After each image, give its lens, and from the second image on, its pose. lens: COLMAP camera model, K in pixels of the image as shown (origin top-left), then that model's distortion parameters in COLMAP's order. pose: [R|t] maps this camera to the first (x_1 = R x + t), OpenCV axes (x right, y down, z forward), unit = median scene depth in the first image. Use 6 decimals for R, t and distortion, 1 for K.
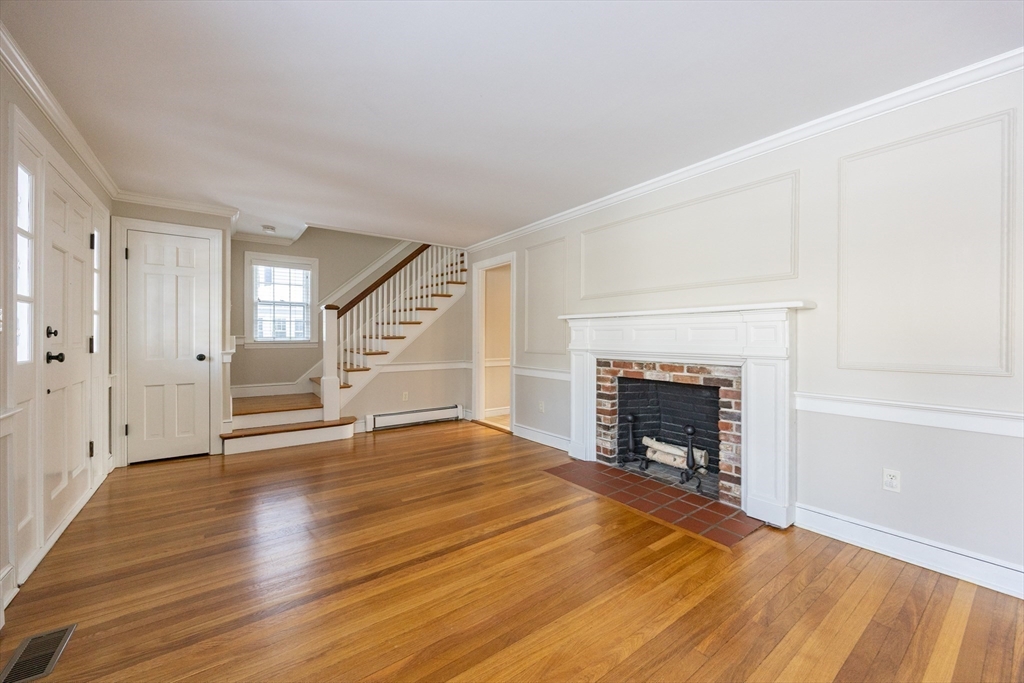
lens RADIAL K [[396.2, 0, 515.6], [0, 396.2, 346.1], [0, 0, 1]] dist [-0.002549, -0.000004]
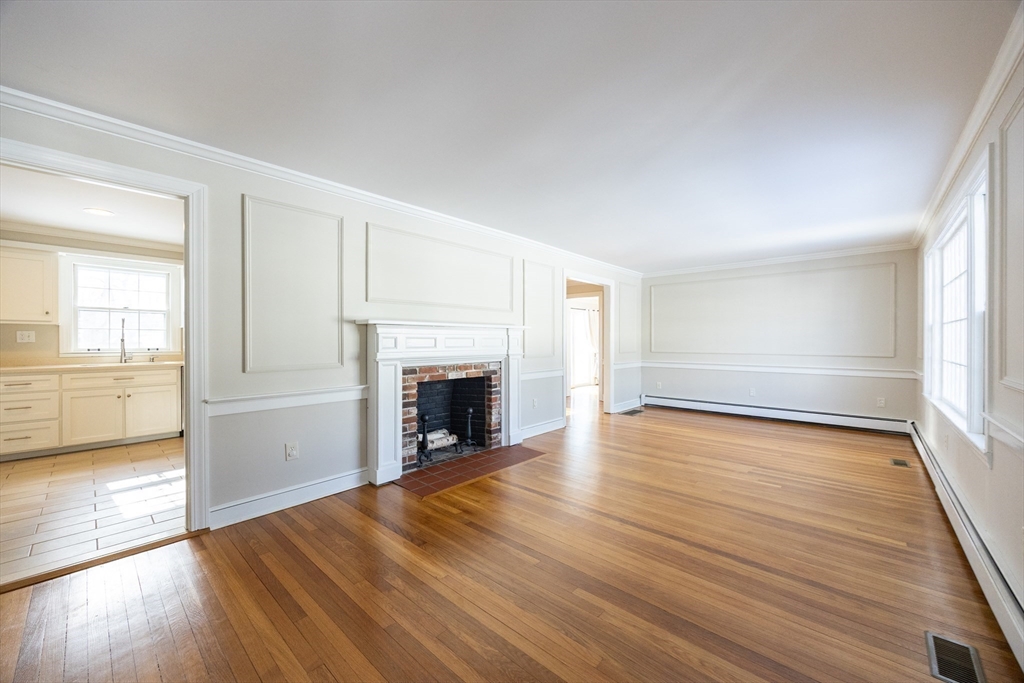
lens RADIAL K [[396.2, 0, 515.6], [0, 396.2, 346.1], [0, 0, 1]] dist [-0.002549, -0.000004]
pose [[-0.199903, -0.011553, 0.979748, -0.631711], [0.023836, 0.999577, 0.016650, -0.023394], [-0.979526, 0.026681, -0.199543, 0.733165]]
